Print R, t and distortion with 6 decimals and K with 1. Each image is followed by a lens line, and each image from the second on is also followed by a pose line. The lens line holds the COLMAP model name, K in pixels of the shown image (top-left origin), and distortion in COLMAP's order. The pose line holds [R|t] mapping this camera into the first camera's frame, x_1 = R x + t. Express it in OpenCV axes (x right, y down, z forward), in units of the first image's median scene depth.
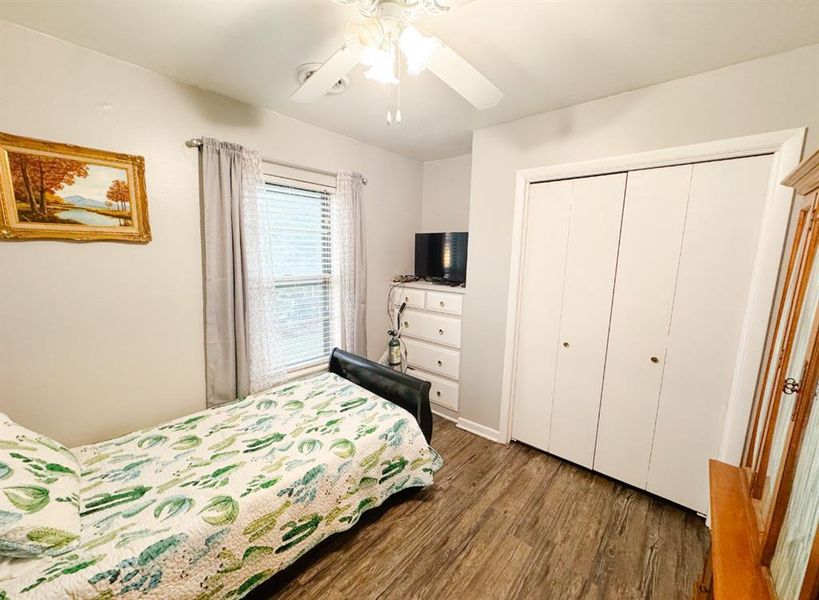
lens RADIAL K [[327.8, 0, 409.3], [0, 327.8, 302.0], [0, 0, 1]] dist [-0.001065, -0.000159]
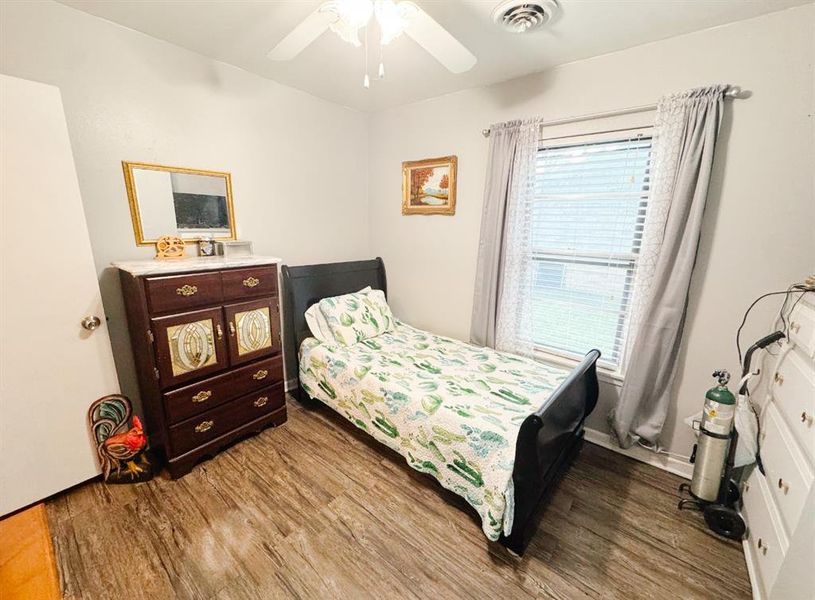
lens RADIAL K [[326.2, 0, 406.8], [0, 326.2, 297.7], [0, 0, 1]] dist [-0.001065, -0.000159]
pose [[0.040570, 0.212980, -0.976214, 0.749769], [-0.173781, 0.963632, 0.203013, -0.084931], [0.983948, 0.161411, 0.076106, 0.775722]]
